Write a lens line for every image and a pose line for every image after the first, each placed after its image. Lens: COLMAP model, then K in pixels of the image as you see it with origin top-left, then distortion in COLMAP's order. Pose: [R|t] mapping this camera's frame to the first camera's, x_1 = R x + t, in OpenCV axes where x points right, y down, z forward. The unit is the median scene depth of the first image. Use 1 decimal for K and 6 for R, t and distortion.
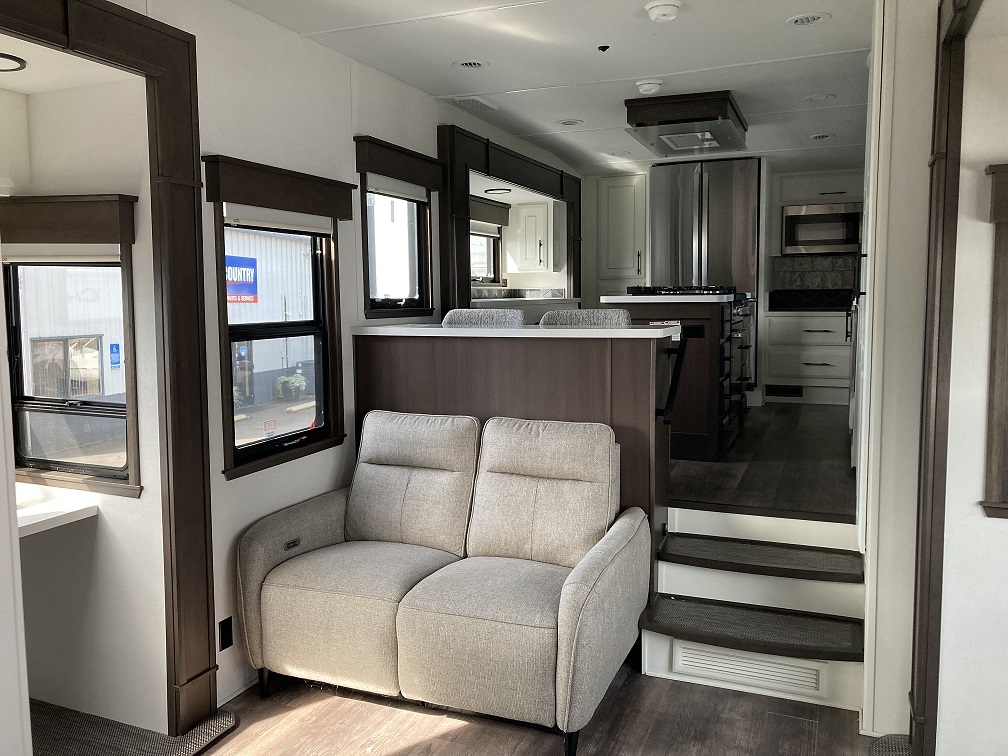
lens RADIAL K [[831.0, 0, 497.5], [0, 831.0, 373.1], [0, 0, 1]] dist [0.075964, -0.098678]
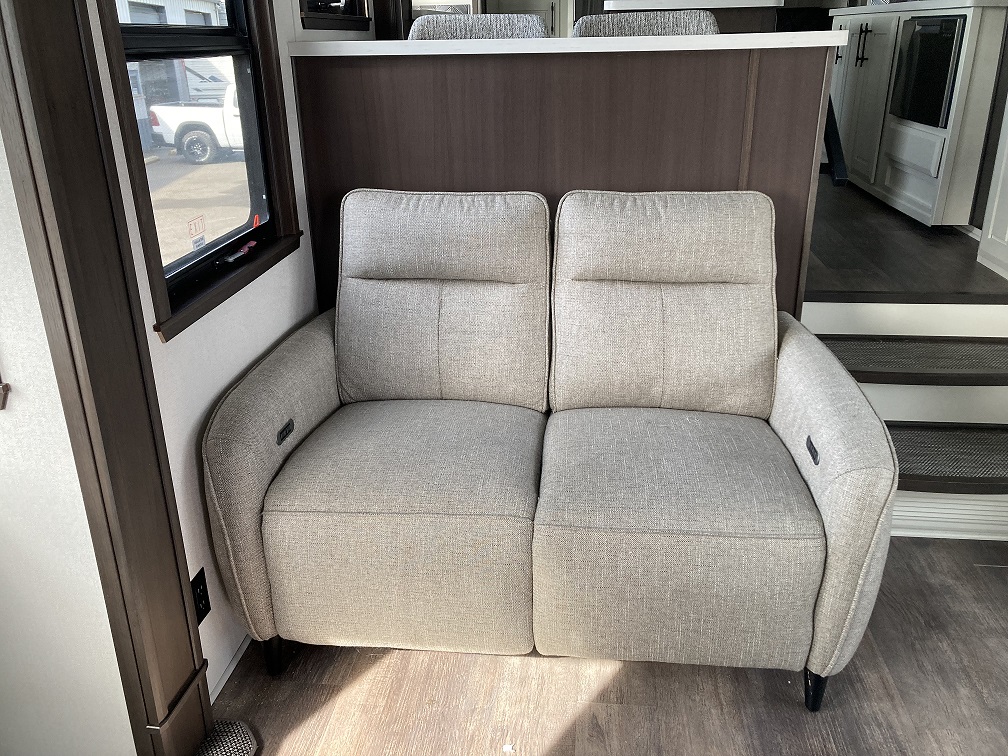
lens RADIAL K [[831.0, 0, 517.2], [0, 831.0, 367.3], [0, 0, 1]] dist [0.075964, -0.098678]
pose [[0.956878, -0.112070, 0.268000, -0.196184], [0.034015, 0.959464, 0.279772, 0.002828], [-0.288490, -0.258592, 0.921902, 0.347296]]
